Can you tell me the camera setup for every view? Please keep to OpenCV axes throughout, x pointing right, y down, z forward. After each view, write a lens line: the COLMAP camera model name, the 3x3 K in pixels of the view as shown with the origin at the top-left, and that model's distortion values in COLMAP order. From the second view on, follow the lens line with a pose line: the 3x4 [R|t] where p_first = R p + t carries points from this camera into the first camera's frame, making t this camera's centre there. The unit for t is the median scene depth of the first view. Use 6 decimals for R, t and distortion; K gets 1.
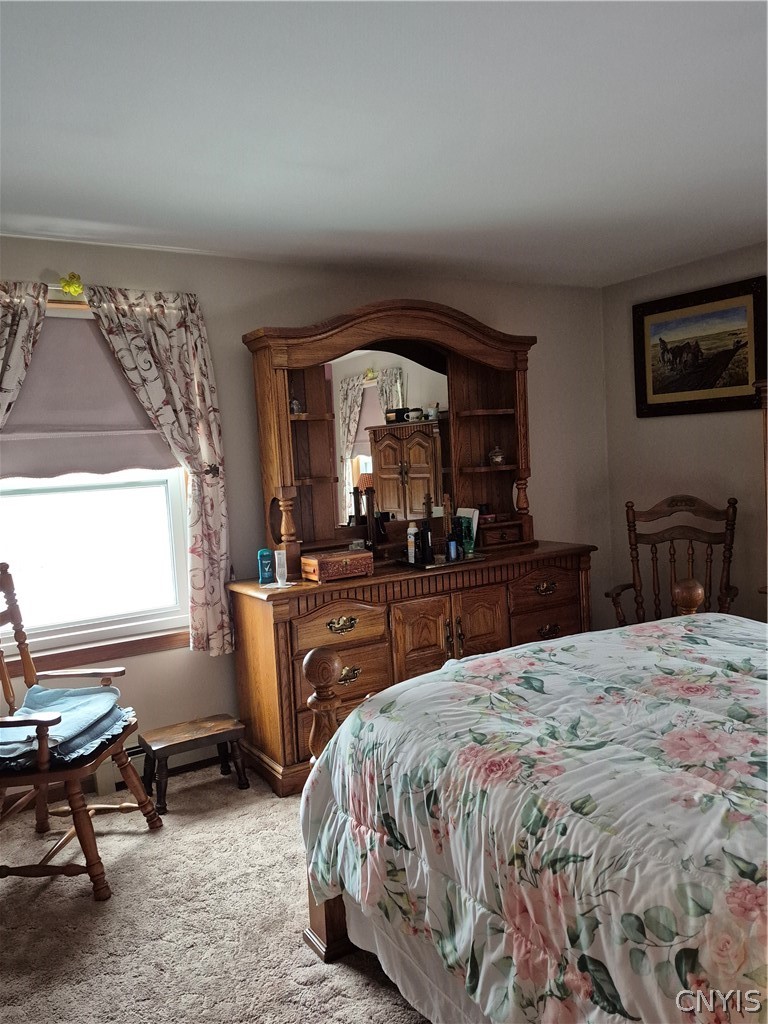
lens RADIAL K [[828.9, 0, 381.5], [0, 828.9, 521.6], [0, 0, 1]] dist [0.140087, -0.198161]
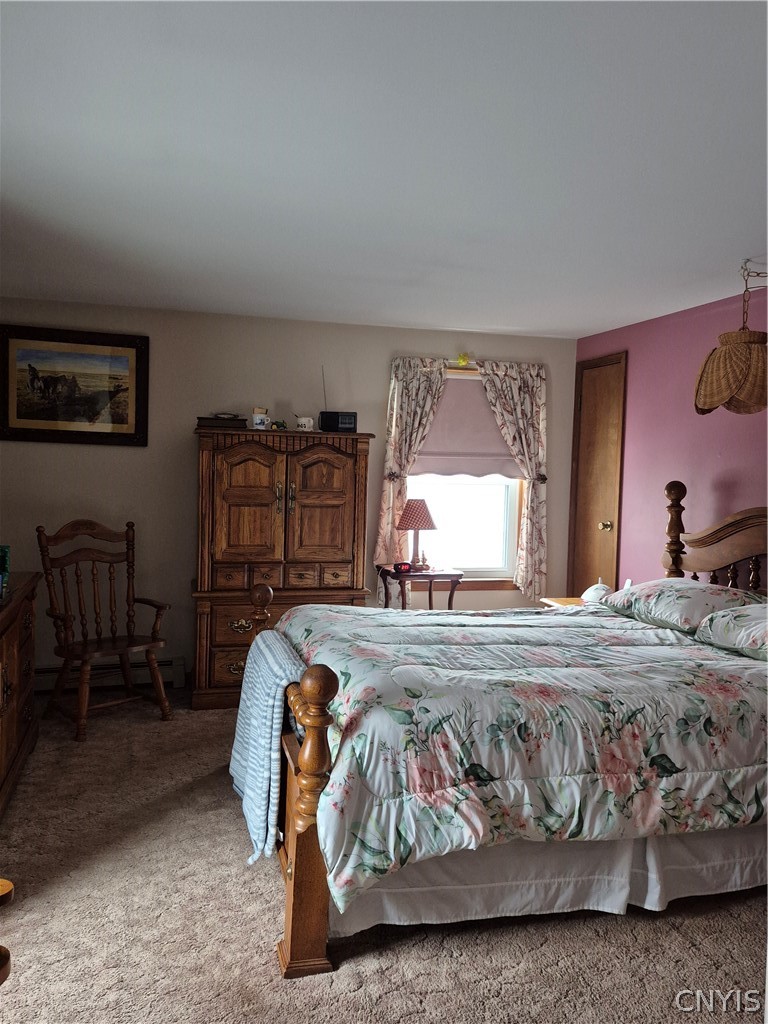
lens RADIAL K [[828.9, 0, 381.5], [0, 828.9, 521.6], [0, 0, 1]] dist [0.140087, -0.198161]
pose [[0.237069, -0.005548, 0.971477, -1.268121], [0.038697, 0.999244, -0.003737, -0.021874], [-0.970722, 0.038480, 0.237105, 0.822423]]
